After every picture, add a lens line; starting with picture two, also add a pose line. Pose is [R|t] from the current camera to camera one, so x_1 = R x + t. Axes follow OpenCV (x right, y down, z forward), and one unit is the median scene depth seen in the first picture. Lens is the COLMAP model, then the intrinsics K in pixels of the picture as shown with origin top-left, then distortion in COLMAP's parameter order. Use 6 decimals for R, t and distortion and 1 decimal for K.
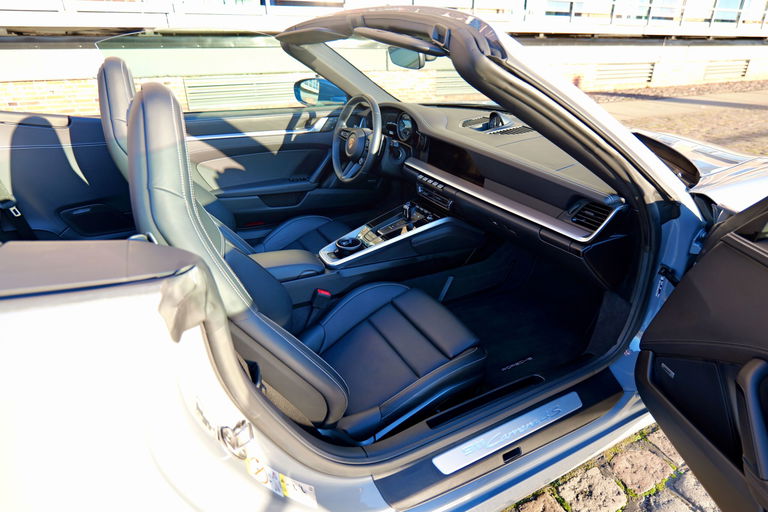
lens RADIAL K [[432.0, 0, 384.0], [0, 432.0, 256.0], [0, 0, 1]] dist [0.000616, 0.000705]
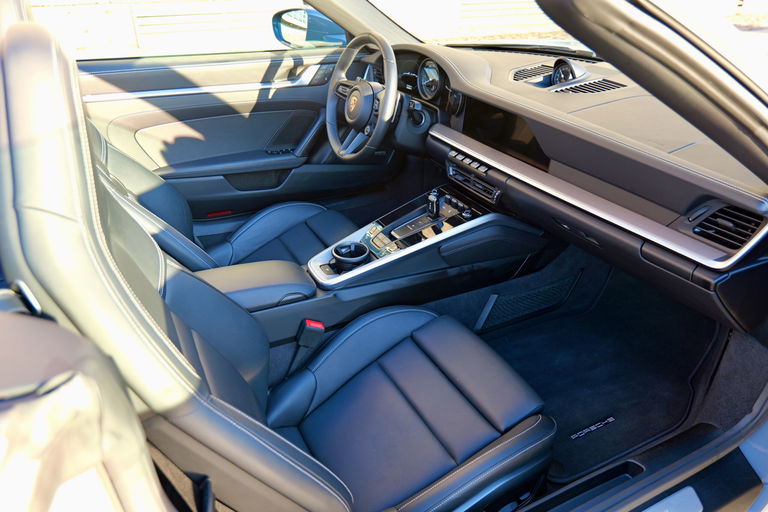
lens RADIAL K [[551.8, 0, 384.0], [0, 551.8, 256.0], [0, 0, 1]] dist [0.030206, -0.004327]
pose [[0.999908, 0.003750, -0.013068, -0.015019], [-0.003304, 0.999417, 0.033988, -0.050322], [0.013187, -0.033941, 0.999337, 0.106064]]
